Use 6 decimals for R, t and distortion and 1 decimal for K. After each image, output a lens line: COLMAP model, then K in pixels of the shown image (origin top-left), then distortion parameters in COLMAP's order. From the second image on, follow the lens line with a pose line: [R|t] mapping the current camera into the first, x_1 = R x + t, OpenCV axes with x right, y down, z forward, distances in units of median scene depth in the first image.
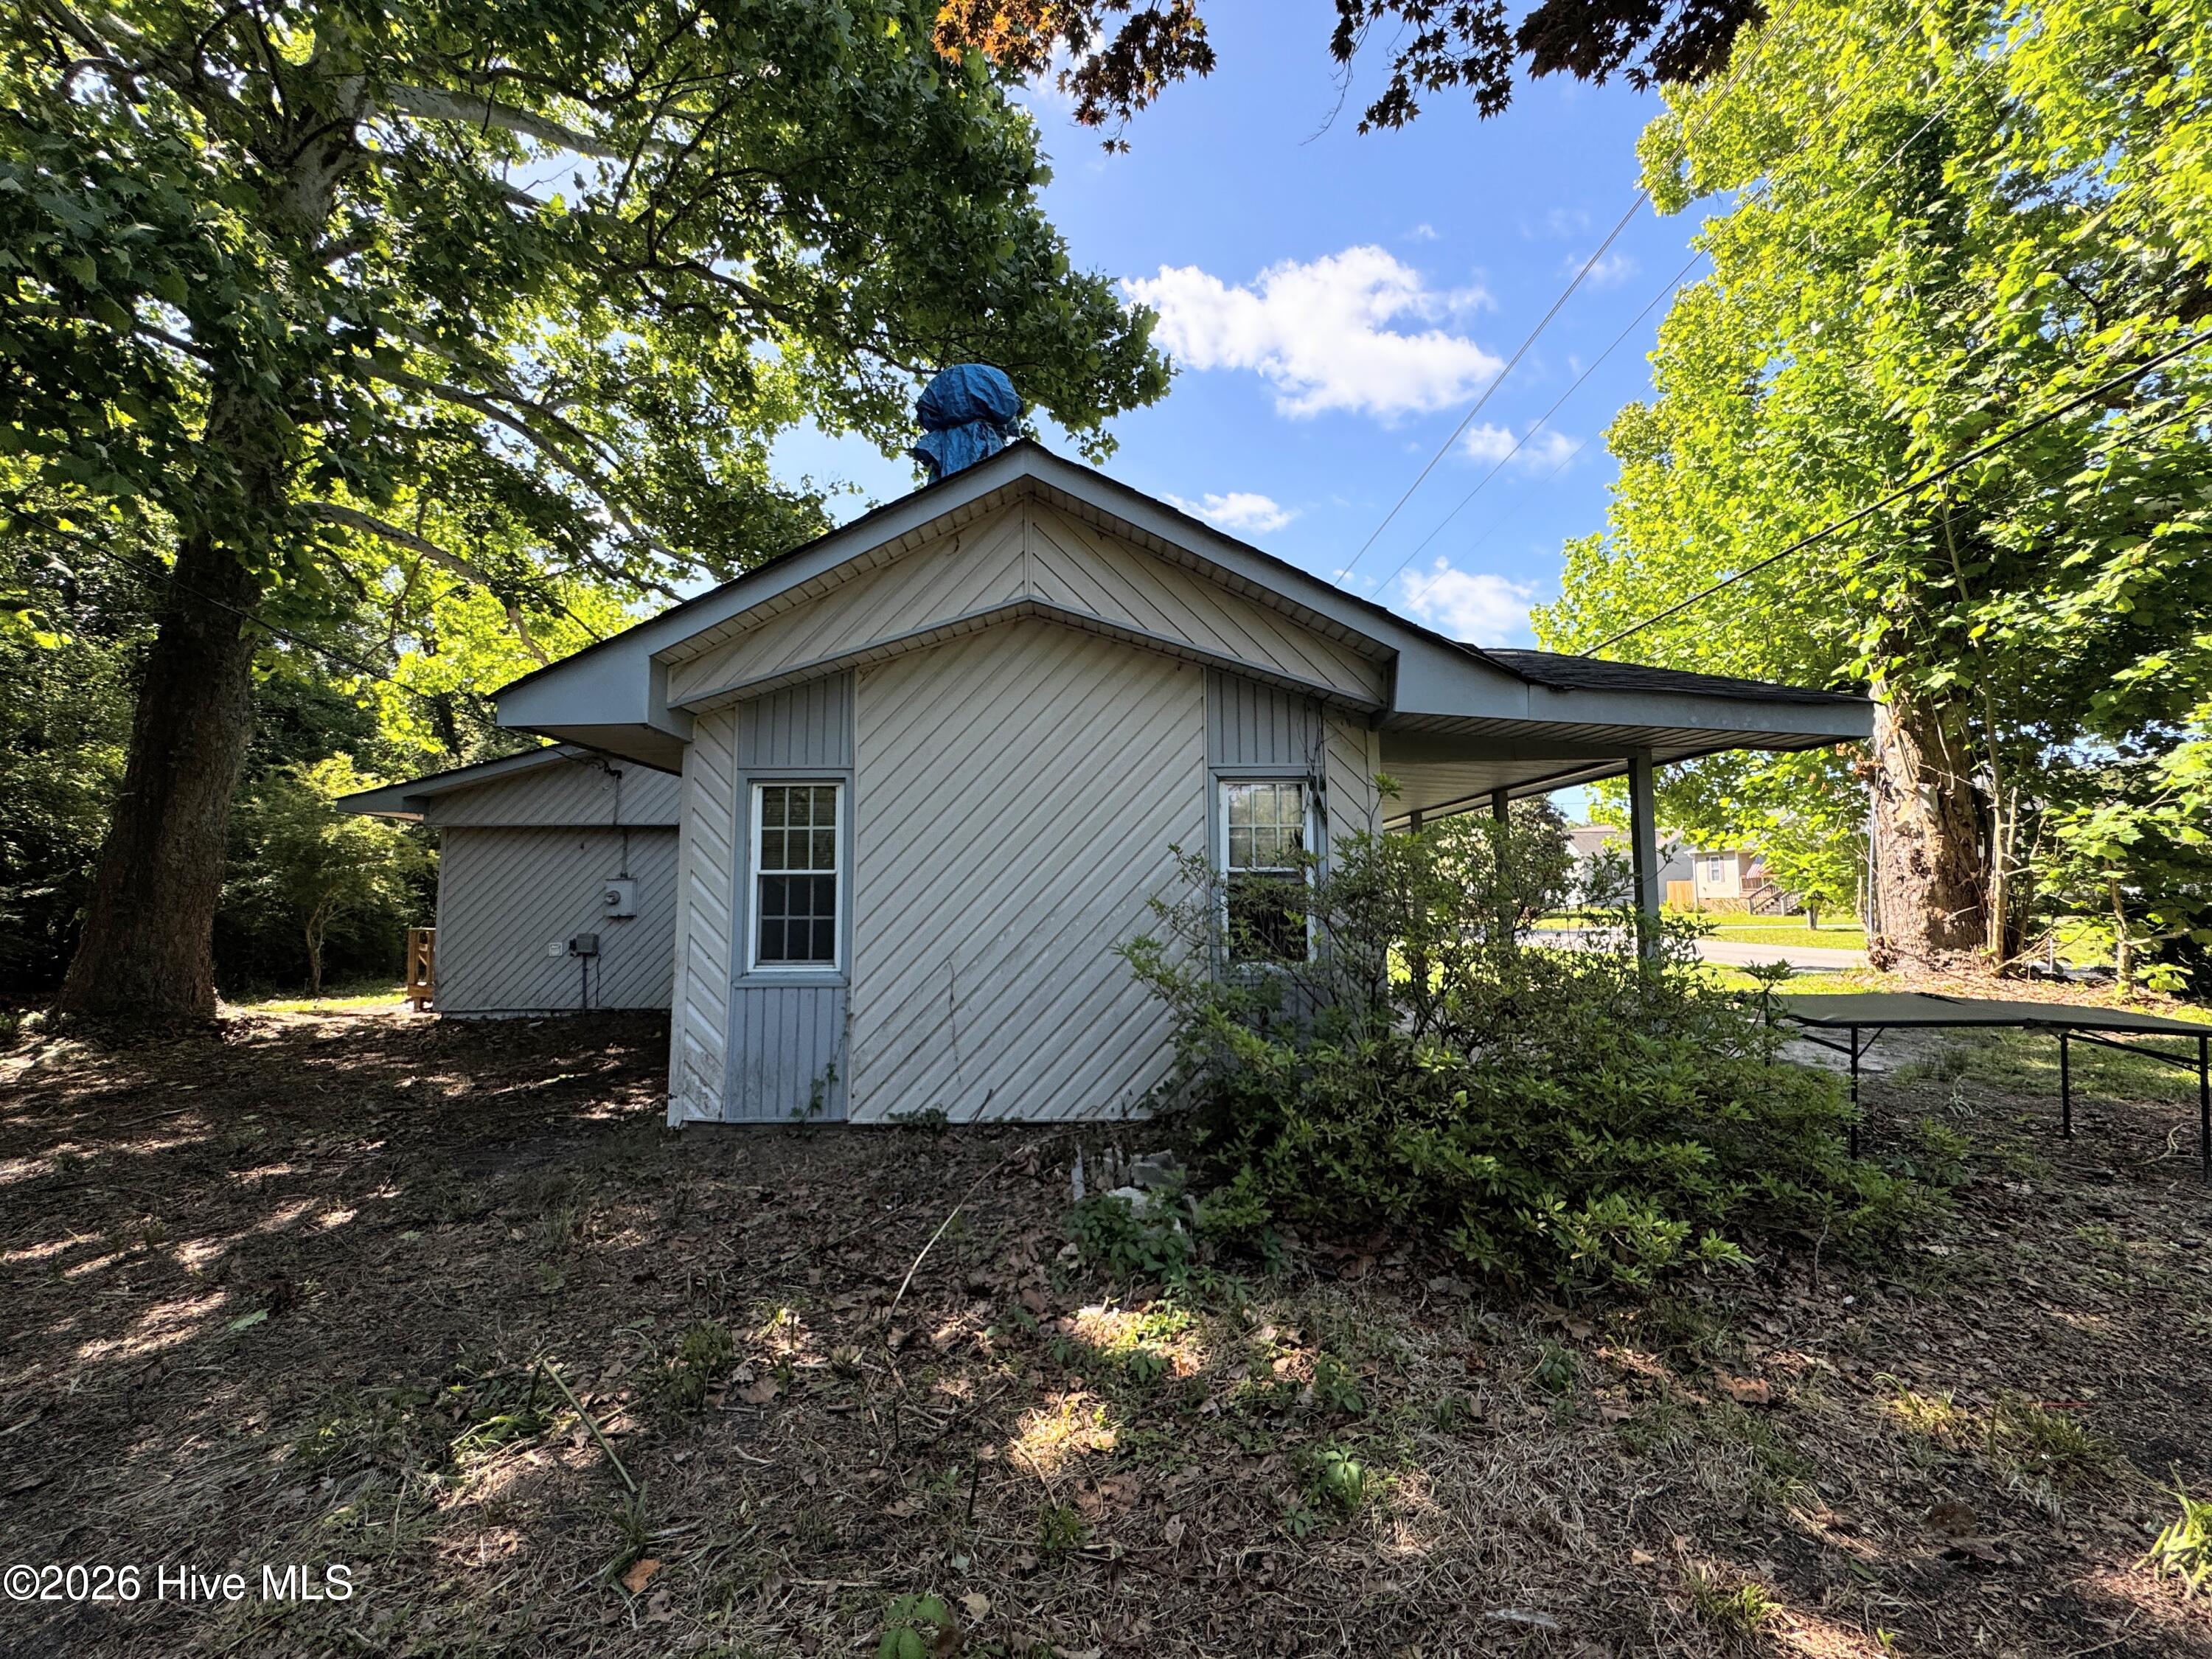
lens RADIAL K [[898.1, 0, 1120.8], [0, 898.1, 828.9], [0, 0, 1]] dist [-0.000917, -0.000142]
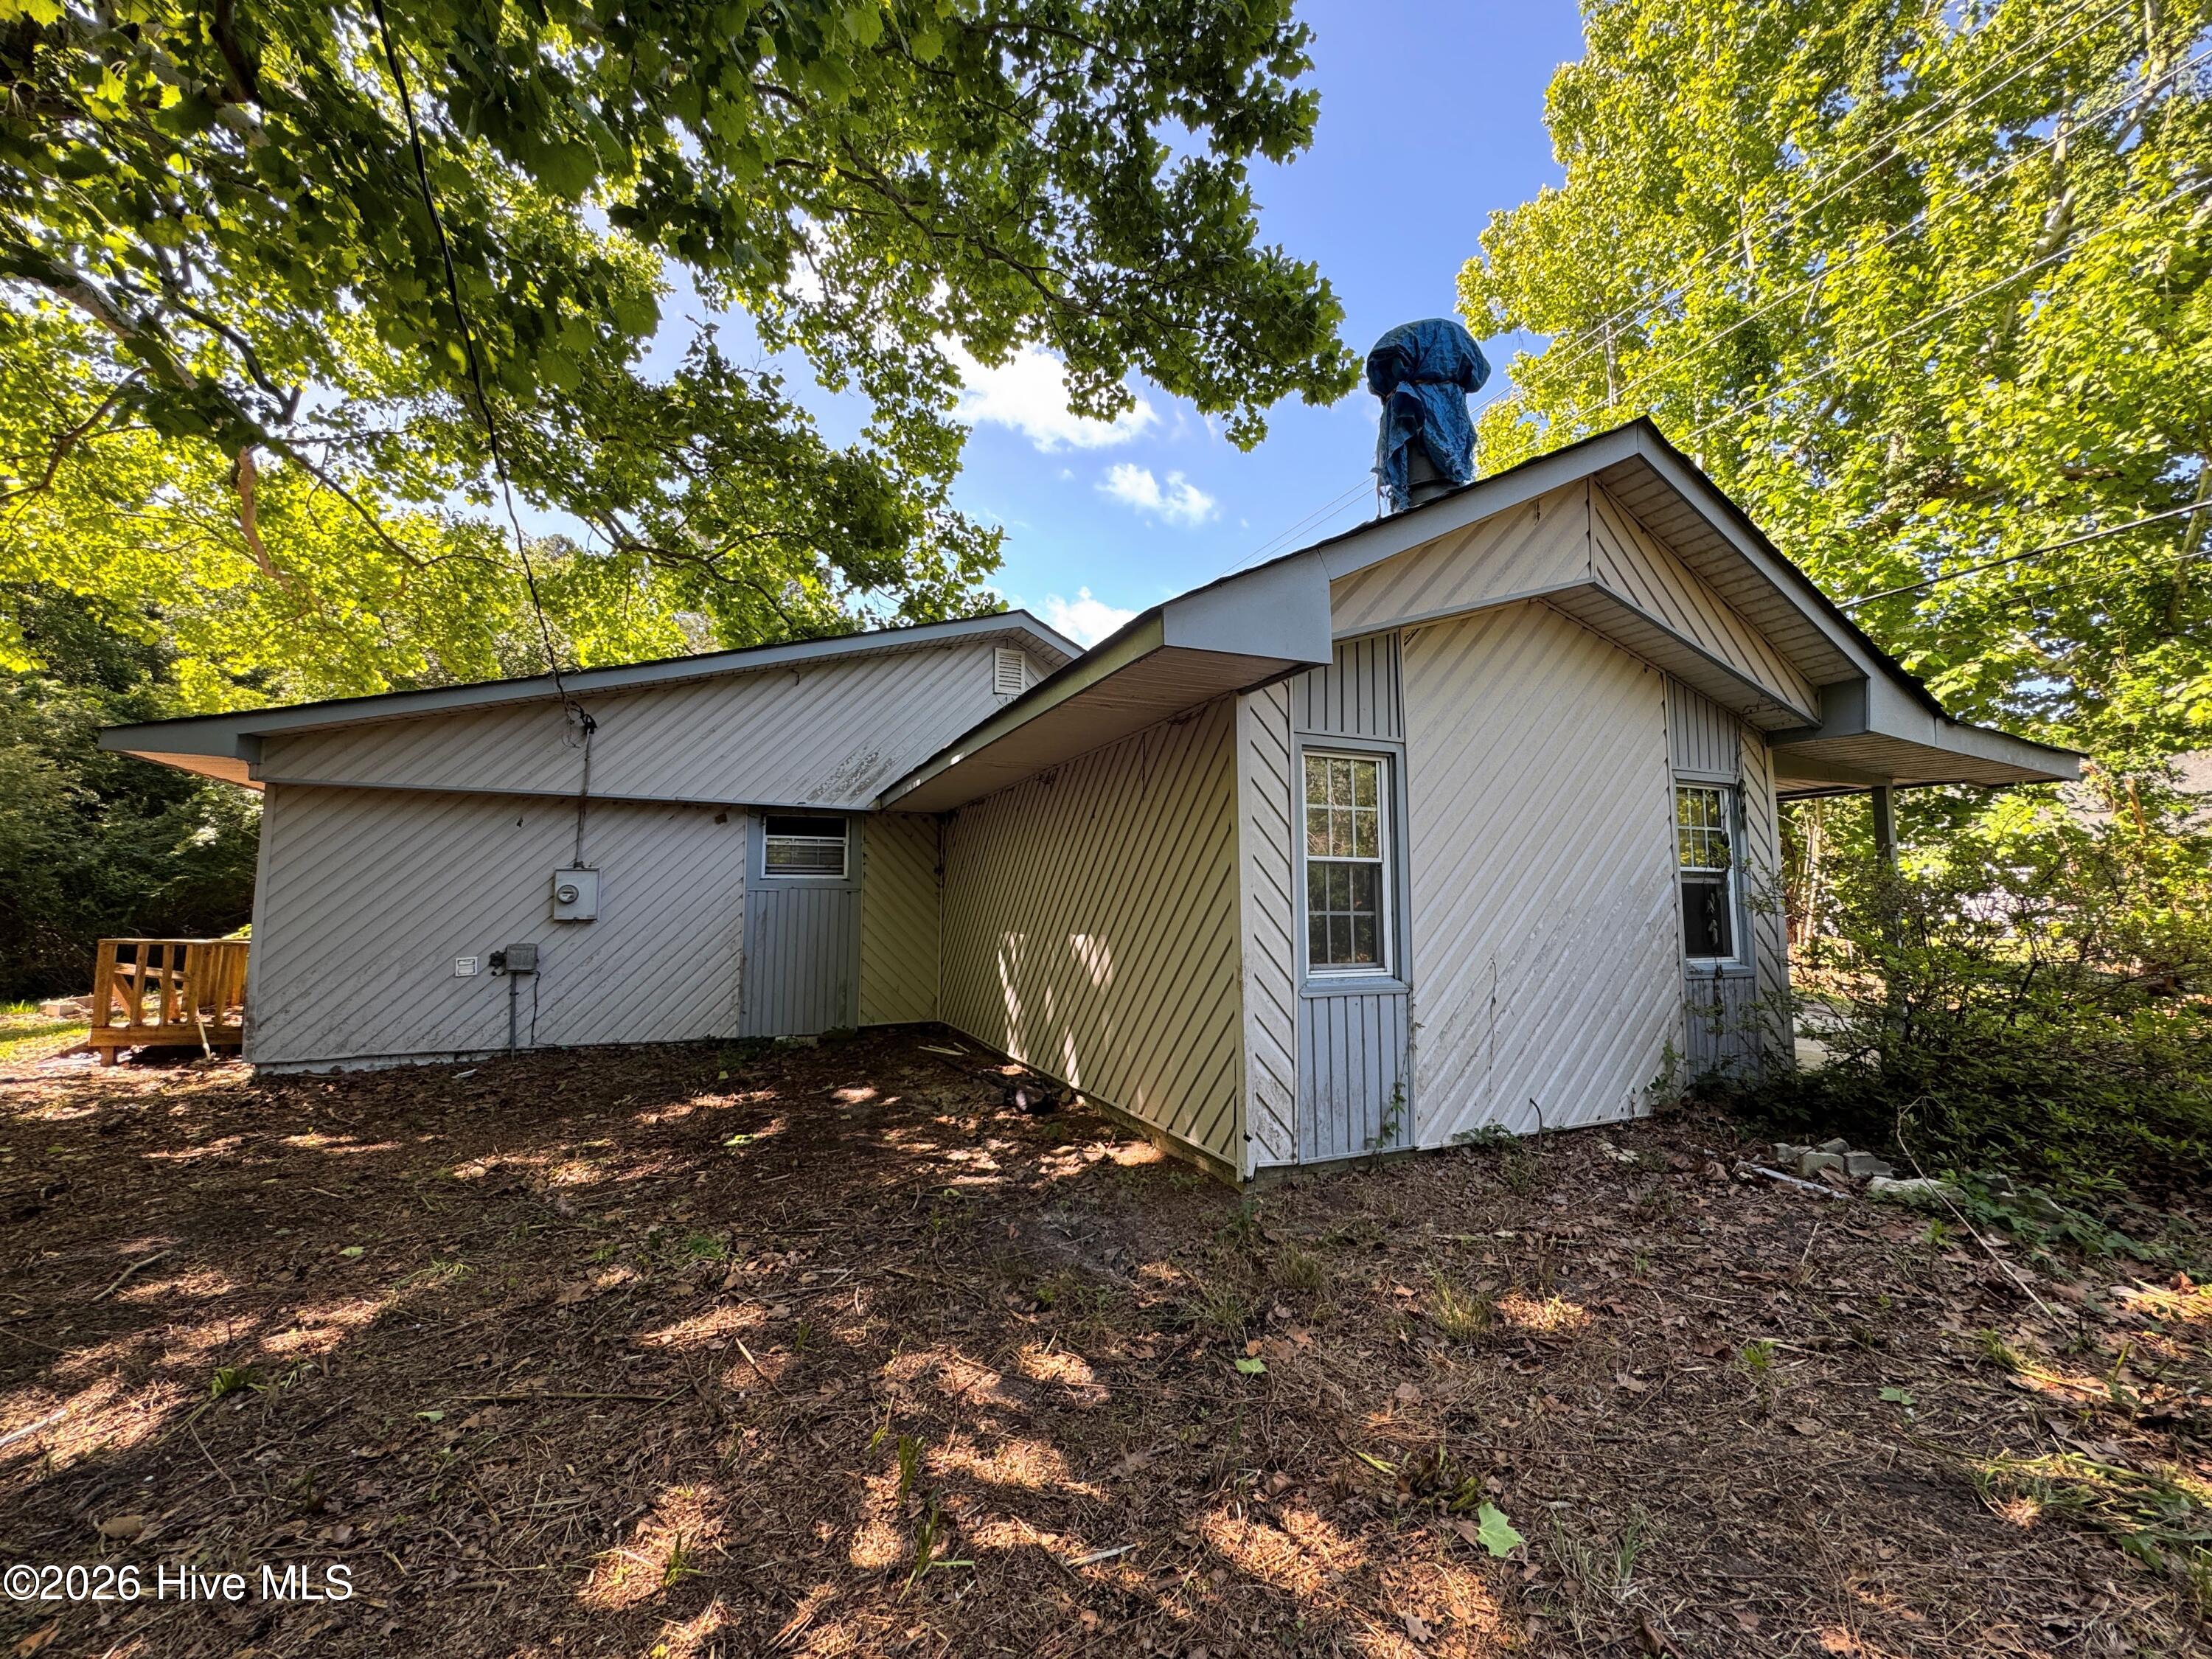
lens RADIAL K [[885.6, 0, 1105.1], [0, 885.6, 827.4], [0, 0, 1]] dist [-0.003702, 0.000432]
pose [[0.918853, 0.041686, 0.392392, -0.908678], [-0.035719, 0.999109, -0.022498, 0.045480], [-0.392980, 0.006657, 0.919523, 0.323408]]
